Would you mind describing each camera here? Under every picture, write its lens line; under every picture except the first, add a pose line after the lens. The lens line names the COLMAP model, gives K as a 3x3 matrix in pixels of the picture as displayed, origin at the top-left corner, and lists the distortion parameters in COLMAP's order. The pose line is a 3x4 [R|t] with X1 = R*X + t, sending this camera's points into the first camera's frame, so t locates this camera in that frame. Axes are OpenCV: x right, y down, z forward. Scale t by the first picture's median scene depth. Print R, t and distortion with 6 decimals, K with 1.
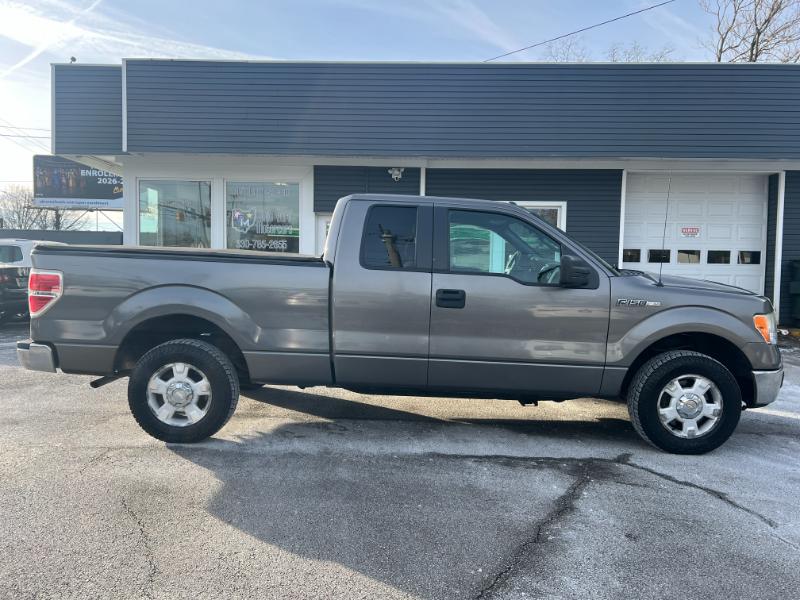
lens RADIAL K [[604.1, 0, 402.7], [0, 604.1, 310.5], [0, 0, 1]] dist [0.050172, -0.059725]
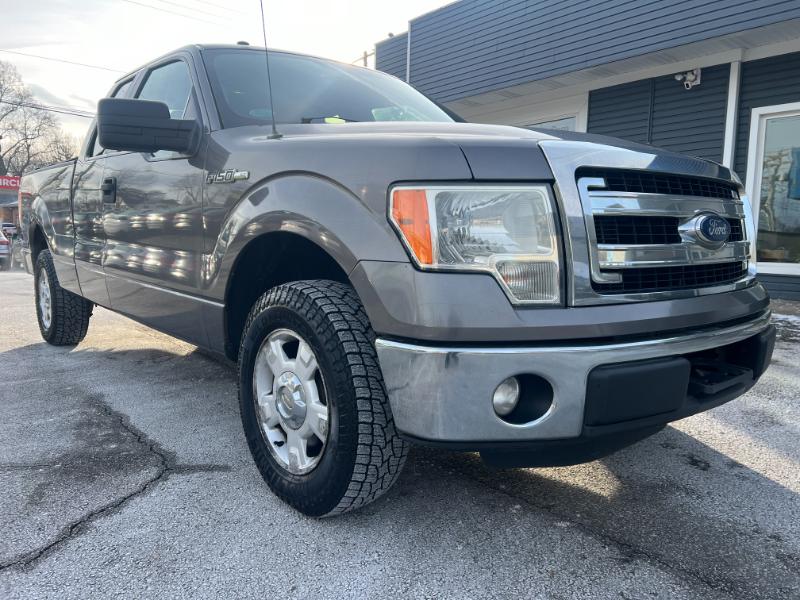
lens RADIAL K [[611.9, 0, 400.0], [0, 611.9, 300.0], [0, 0, 1]] dist [0.008143, 0.004167]
pose [[0.646615, 0.068387, -0.759745, 0.867419], [-0.063840, 0.997331, 0.035439, 0.062519], [0.760141, 0.025587, 0.649255, 0.771783]]
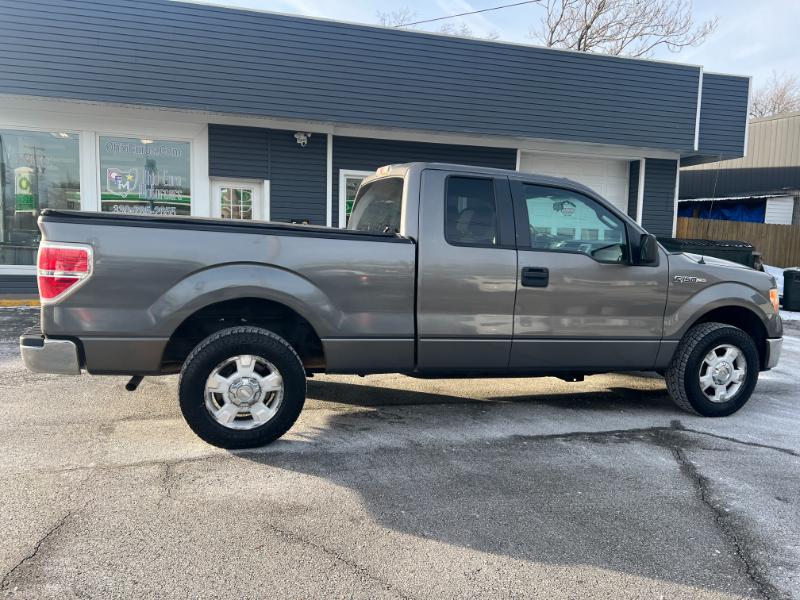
lens RADIAL K [[603.3, 0, 400.5], [0, 603.3, 309.8], [0, 0, 1]] dist [0.053064, -0.059838]
pose [[0.952663, -0.022882, 0.303166, -0.414566], [0.008998, 0.998849, 0.047114, -0.014306], [-0.303895, -0.042156, 0.951772, 0.136505]]
